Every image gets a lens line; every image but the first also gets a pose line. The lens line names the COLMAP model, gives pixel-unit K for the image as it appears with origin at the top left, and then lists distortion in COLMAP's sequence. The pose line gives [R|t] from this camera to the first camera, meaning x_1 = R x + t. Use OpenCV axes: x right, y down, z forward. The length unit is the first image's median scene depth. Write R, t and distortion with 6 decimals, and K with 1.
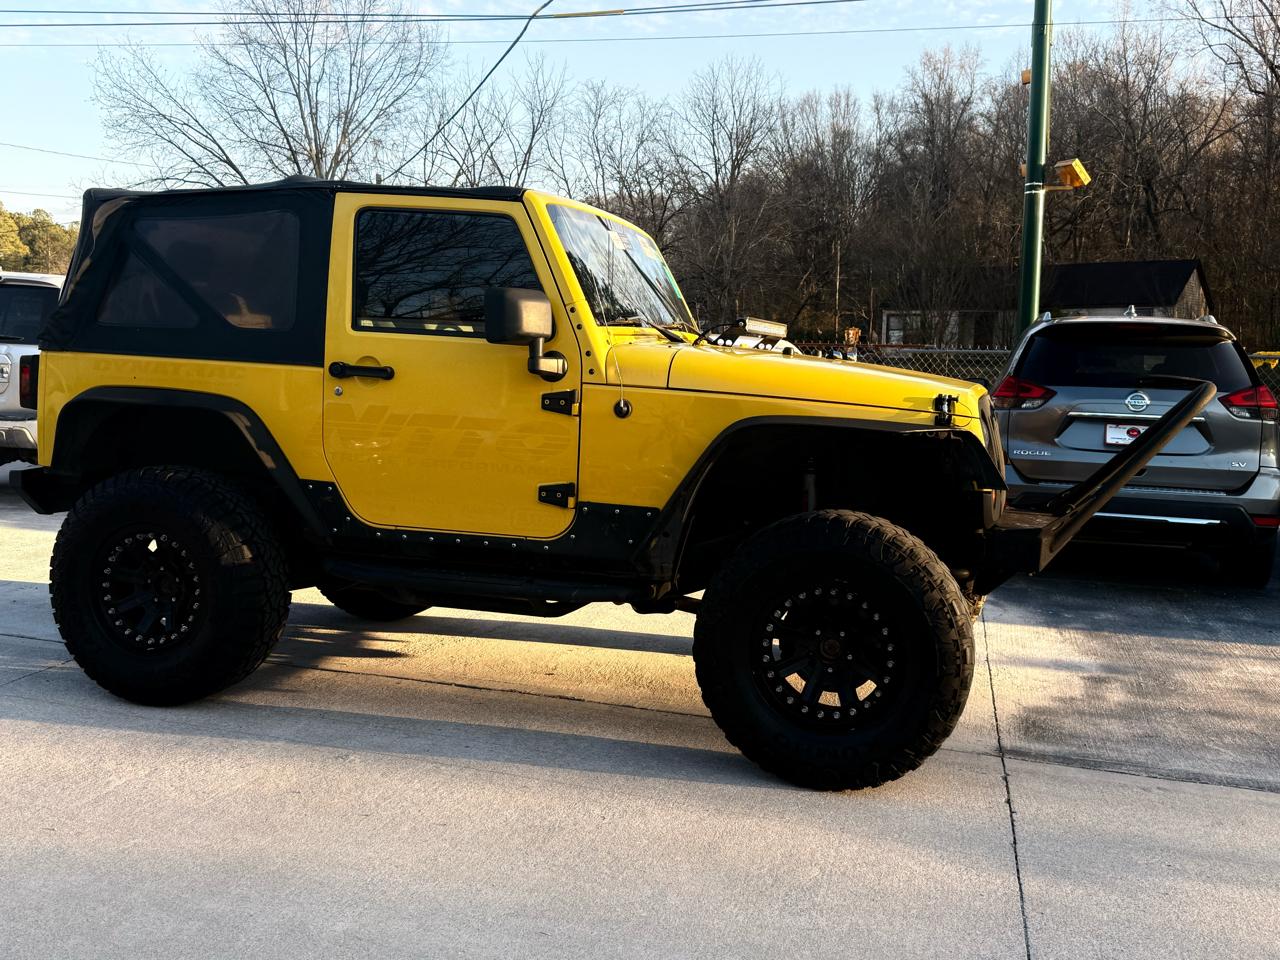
lens RADIAL K [[1275.1, 0, 638.2], [0, 1275.1, 468.3], [0, 0, 1]] dist [0.206956, -0.473940]
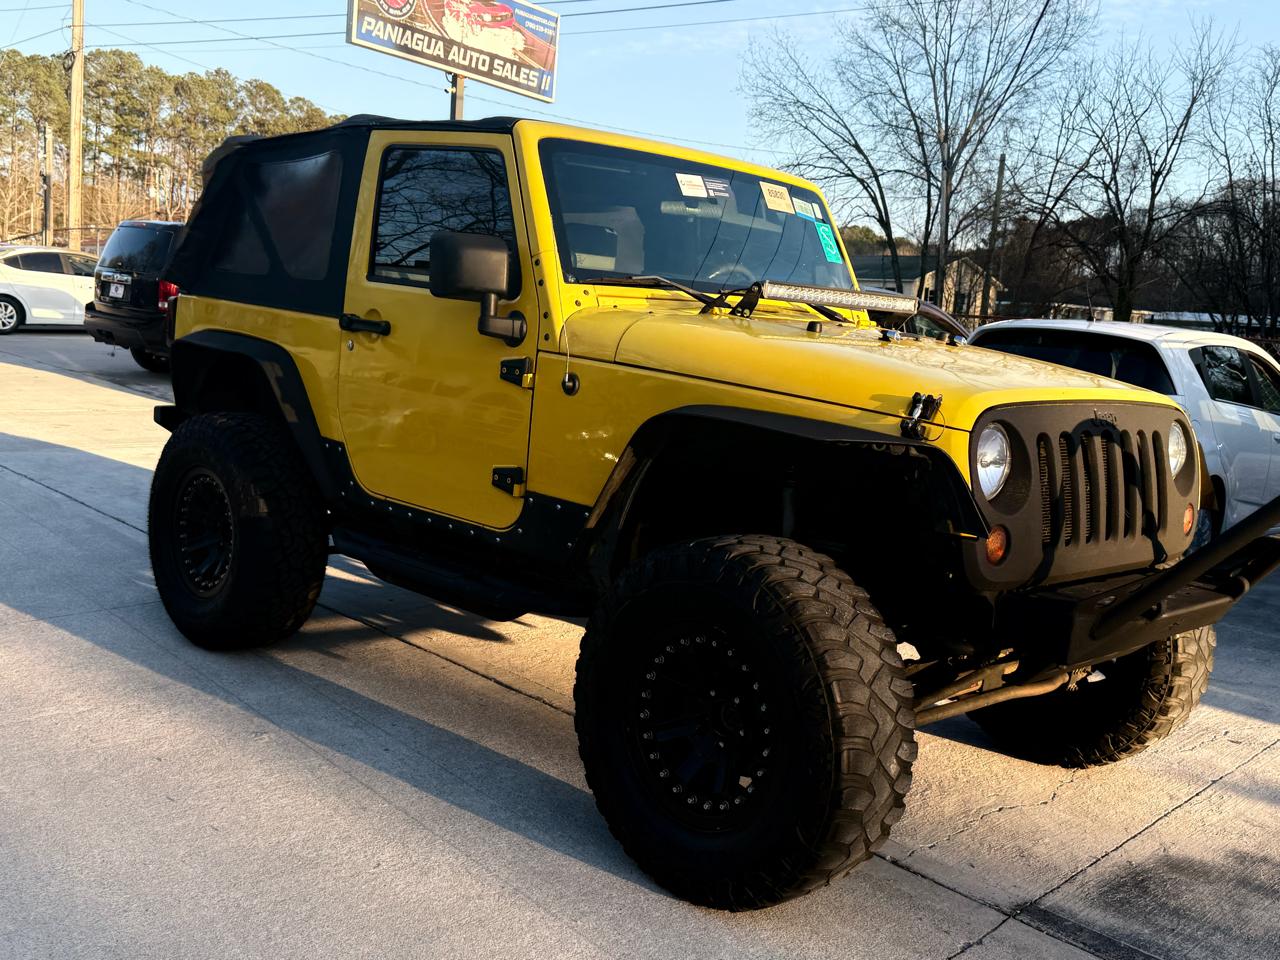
lens RADIAL K [[1277.4, 0, 644.8], [0, 1277.4, 482.8], [0, 0, 1]] dist [0.186621, -0.405899]
pose [[0.880011, 0.105689, -0.463046, 0.339875], [-0.096173, 0.994383, 0.044189, -0.019654], [0.465115, 0.005646, 0.885232, 0.235675]]
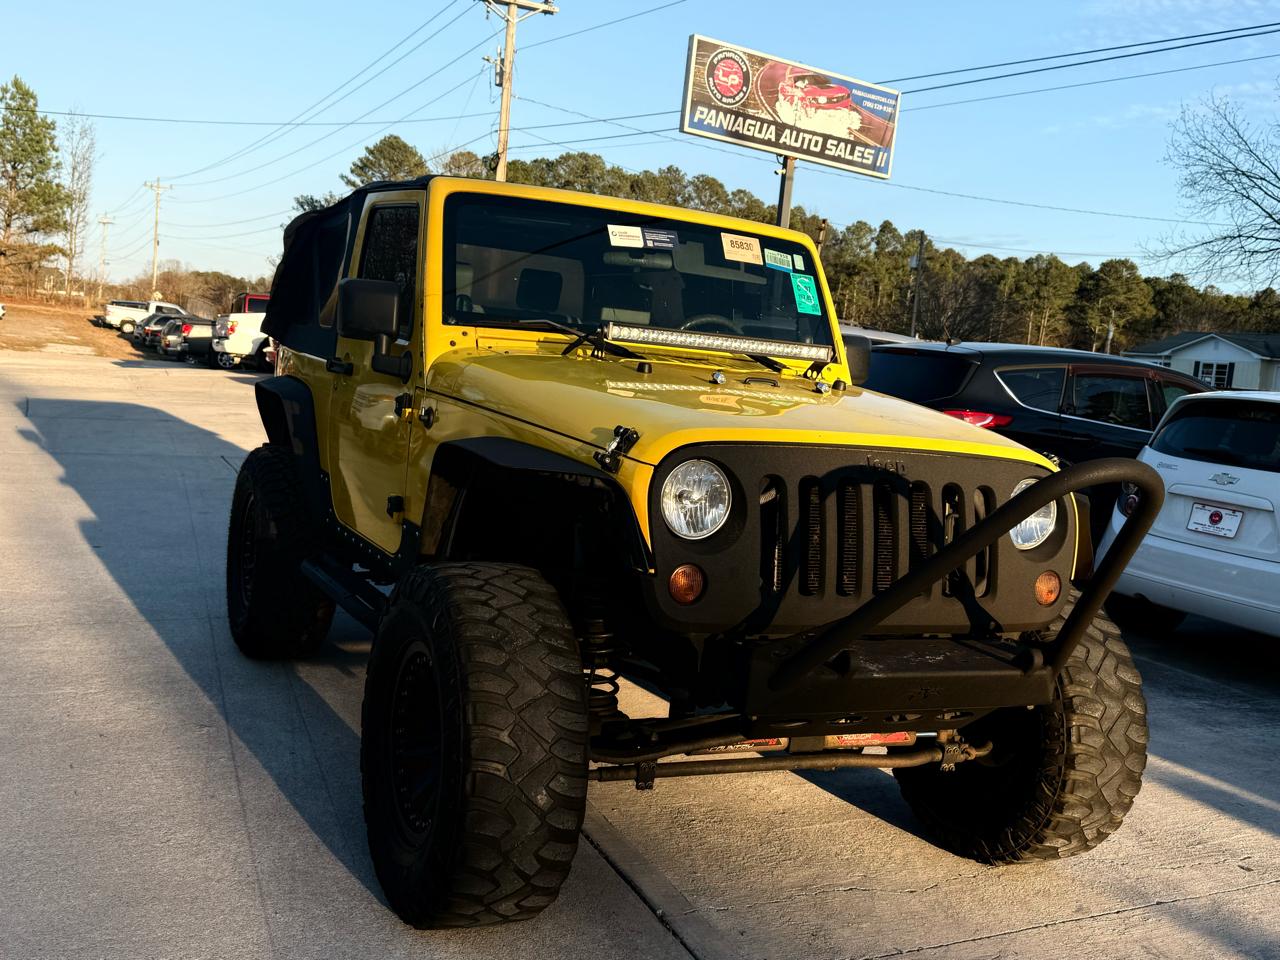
lens RADIAL K [[1274.6, 0, 638.9], [0, 1274.6, 485.0], [0, 0, 1]] dist [0.193382, -0.420835]
pose [[0.671764, 0.112103, -0.732233, 0.591966], [-0.138781, 0.990026, 0.024250, -0.034273], [0.727649, 0.085330, 0.680622, 0.414988]]
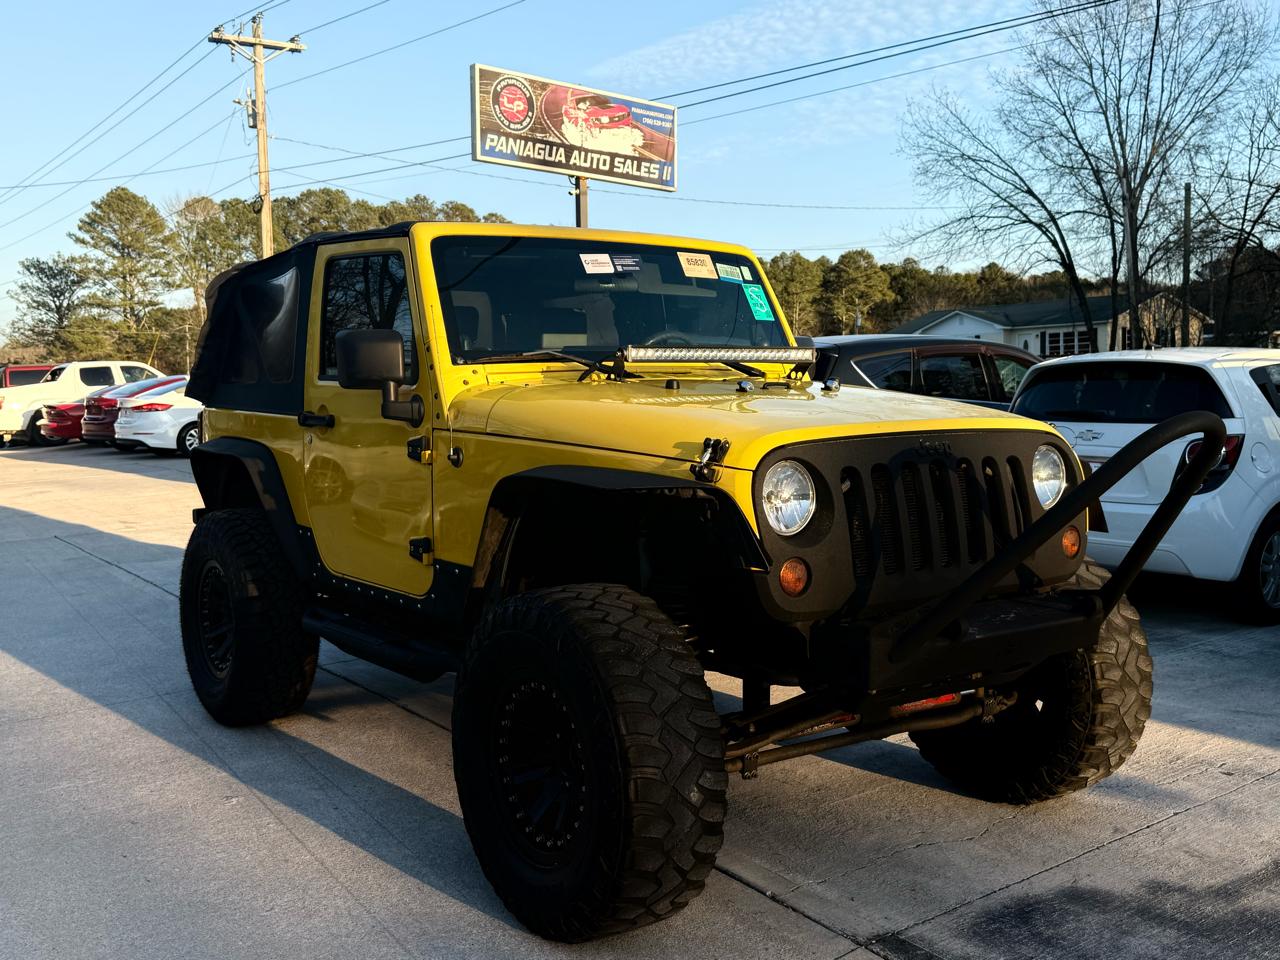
lens RADIAL K [[1275.1, 0, 623.9], [0, 1275.1, 486.0], [0, 0, 1]] dist [0.206944, -0.461116]
pose [[0.787164, 0.011582, -0.616634, 0.511781], [-0.017897, 0.999832, -0.004068, -0.019953], [0.616483, 0.014238, 0.787239, 0.297914]]
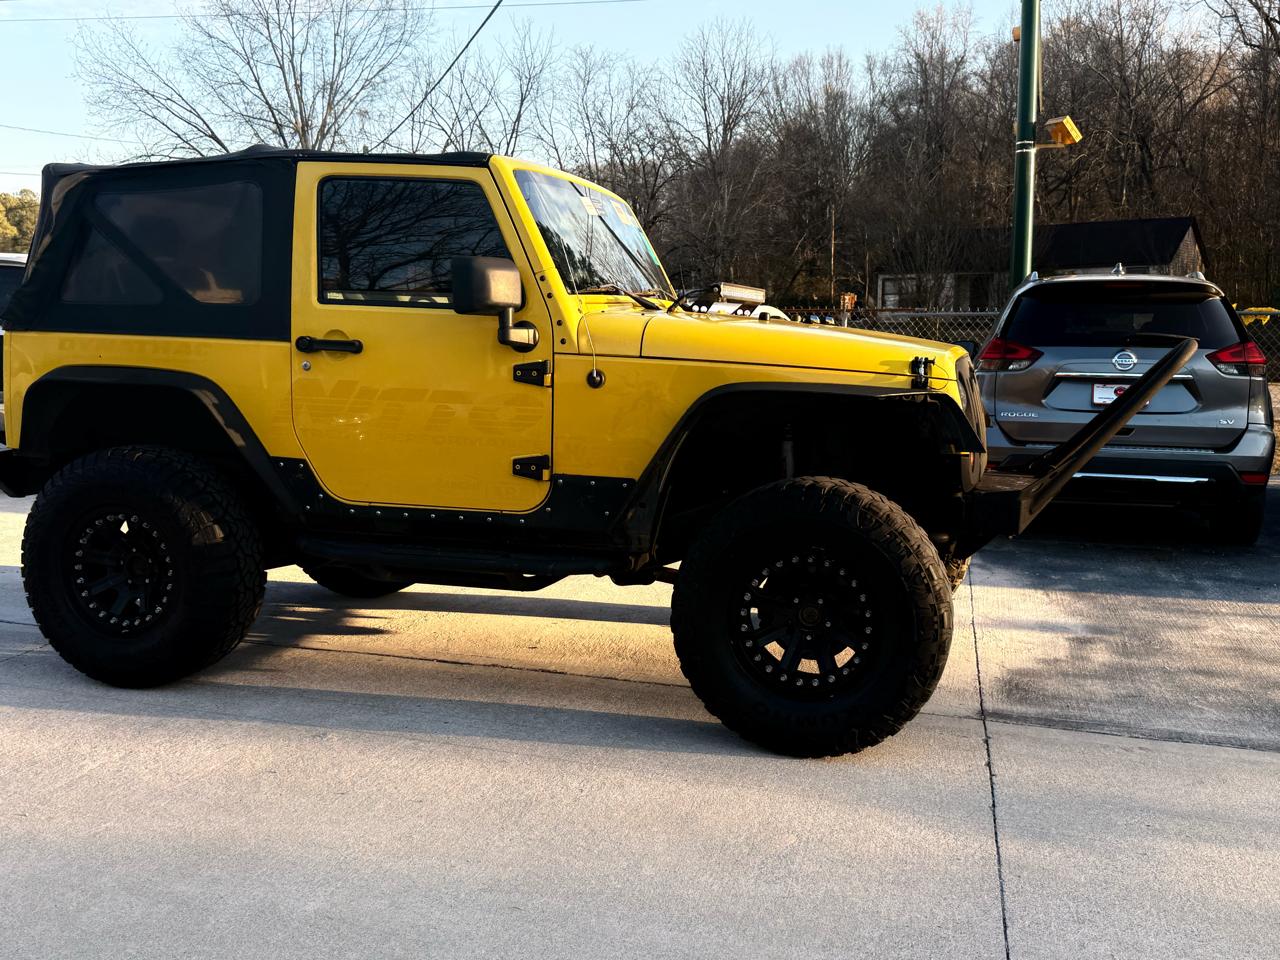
lens RADIAL K [[1277.4, 0, 644.8], [0, 1277.4, 482.8], [0, 0, 1]] dist [0.186621, -0.405899]
pose [[0.999764, -0.021127, 0.005078, 0.015383], [0.020942, 0.999202, 0.034023, 0.000637], [-0.005793, -0.033909, 0.999408, 0.010288]]
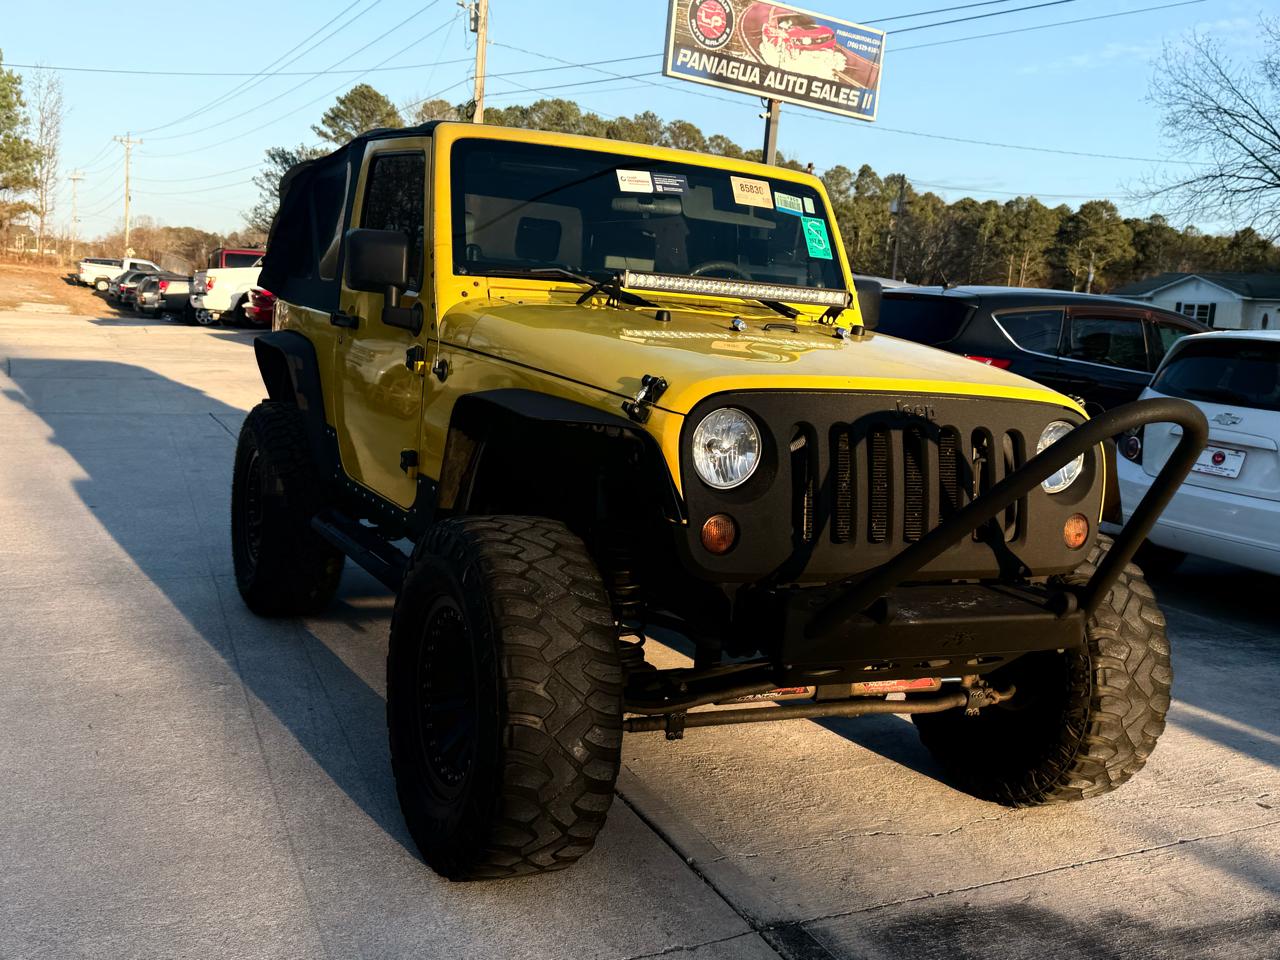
lens RADIAL K [[1275.7, 0, 630.8], [0, 1275.7, 486.9], [0, 0, 1]] dist [0.186735, -0.396613]
pose [[0.680215, 0.129306, -0.721518, 0.573272], [-0.122493, 0.990529, 0.062035, -0.030778], [0.722705, 0.046184, 0.689612, 0.404461]]
